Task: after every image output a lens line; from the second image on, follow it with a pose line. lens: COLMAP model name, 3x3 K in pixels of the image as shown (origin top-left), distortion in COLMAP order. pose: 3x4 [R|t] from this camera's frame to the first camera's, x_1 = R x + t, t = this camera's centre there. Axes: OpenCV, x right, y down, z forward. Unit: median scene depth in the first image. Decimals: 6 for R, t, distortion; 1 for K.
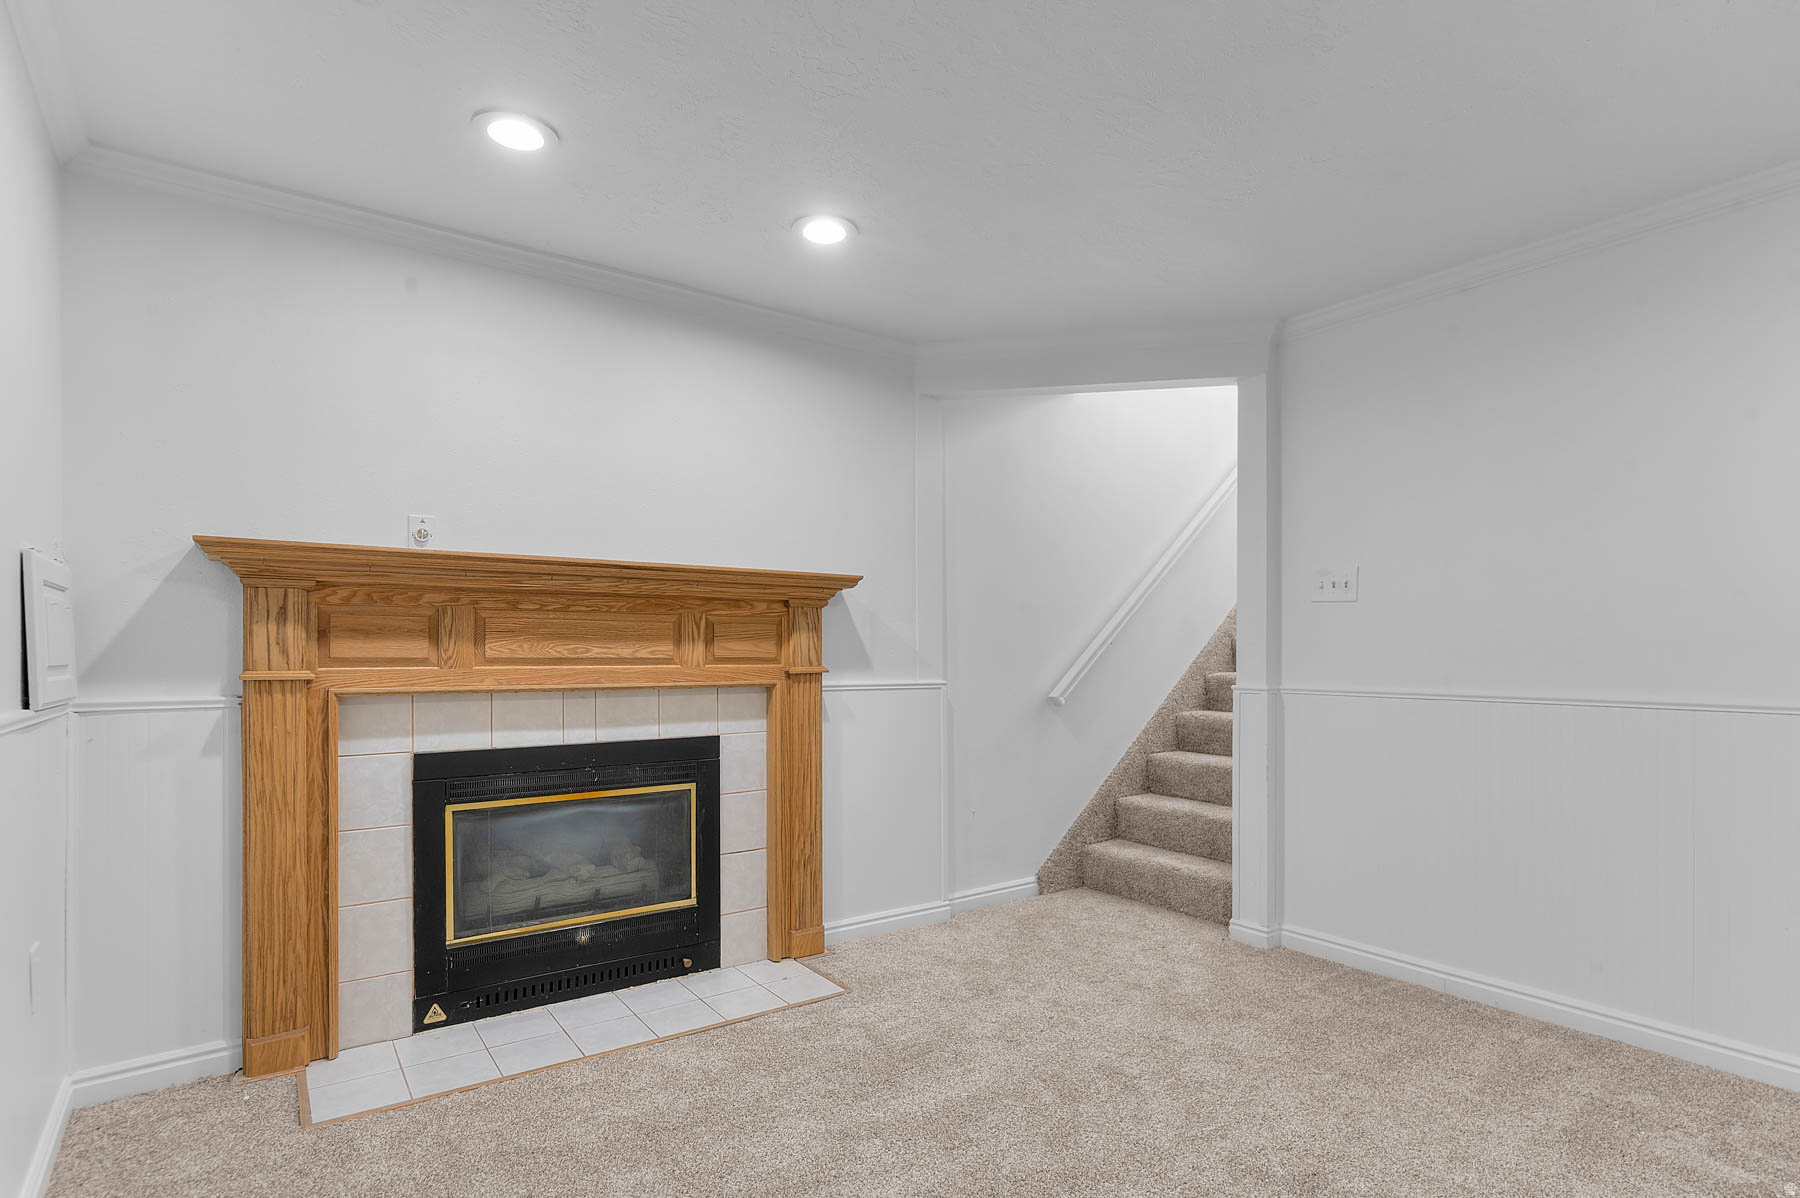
lens RADIAL K [[926.4, 0, 853.5], [0, 926.4, 642.8], [0, 0, 1]] dist [-0.003534, 0.003407]
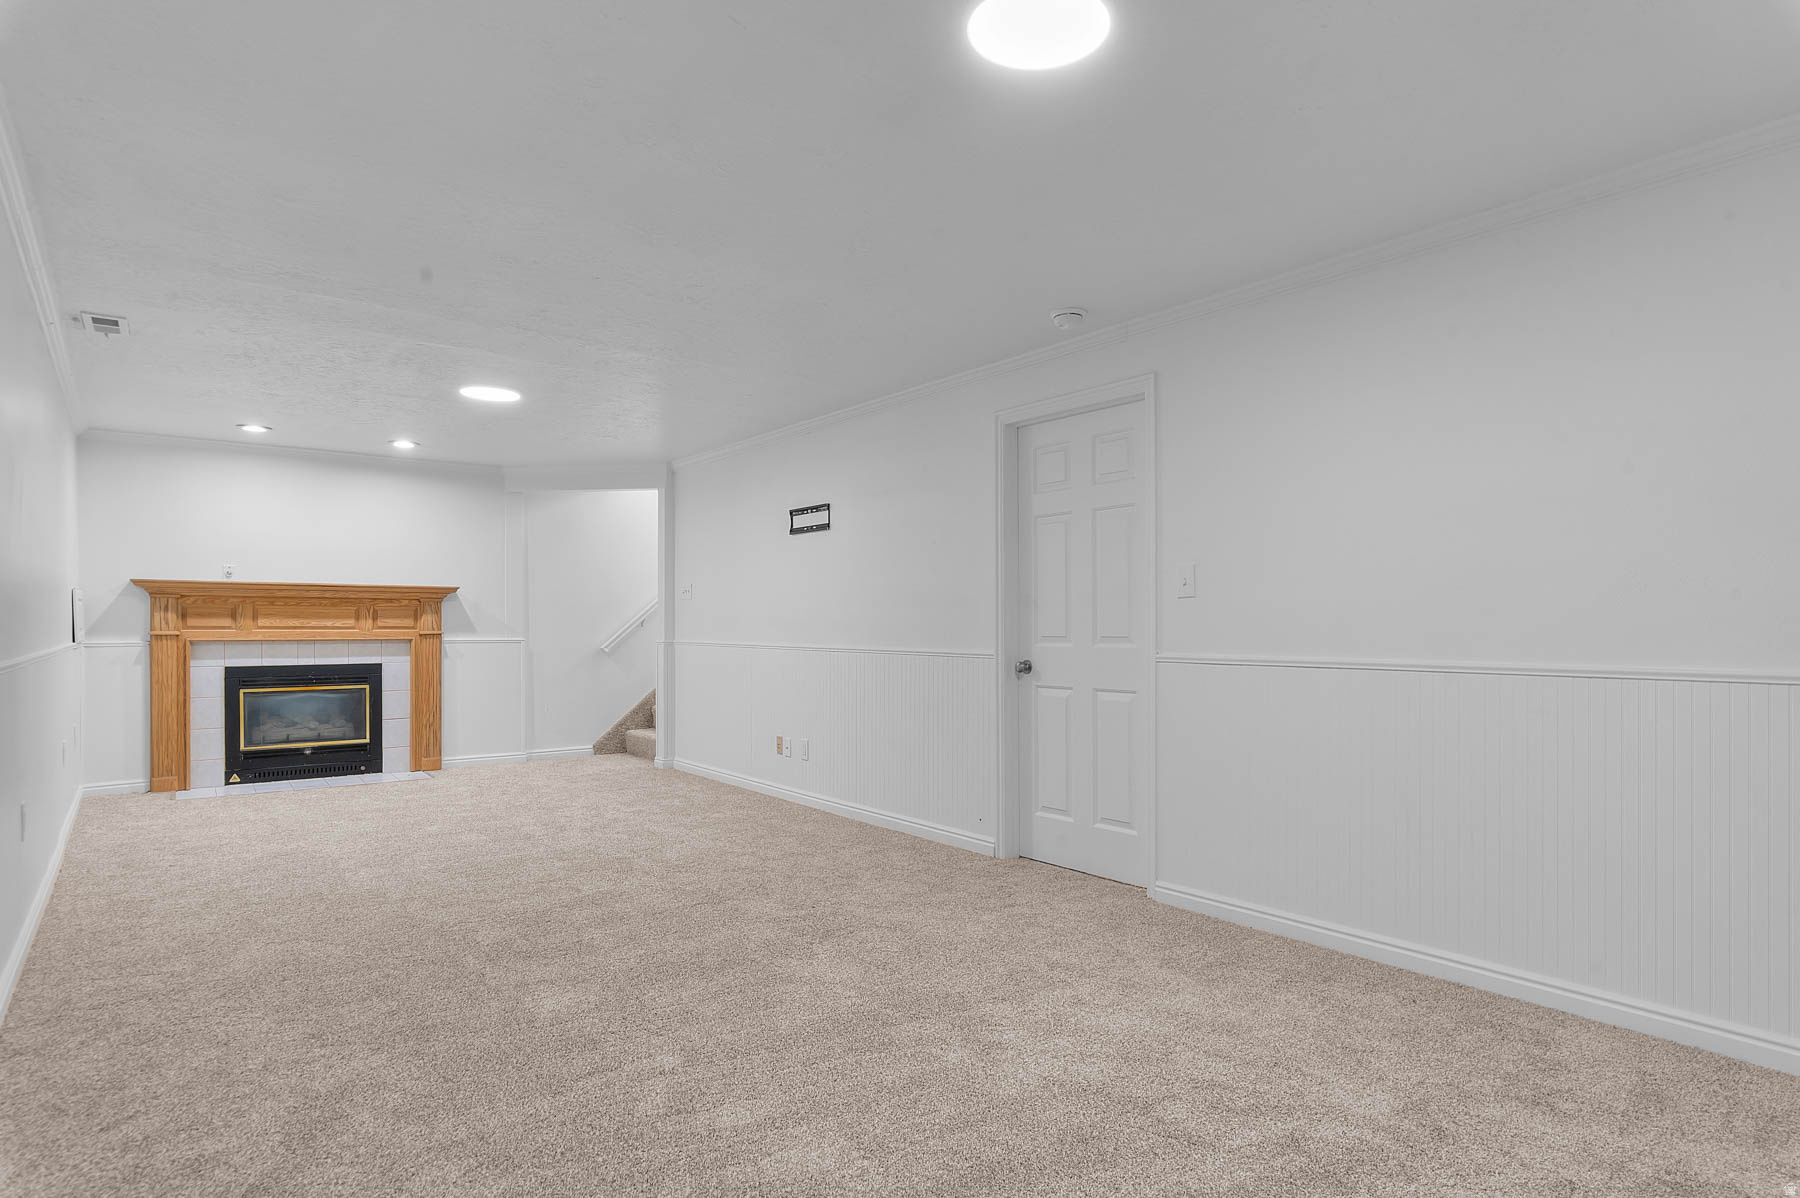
lens RADIAL K [[1051.4, 0, 904.7], [0, 1051.4, 613.8], [0, 0, 1]] dist [0.003938, -0.001209]
pose [[0.999434, 0.002410, 0.033542, 1.090071], [-0.002530, 0.999991, 0.003546, -0.027099], [-0.033533, -0.003629, 0.999431, -1.625665]]
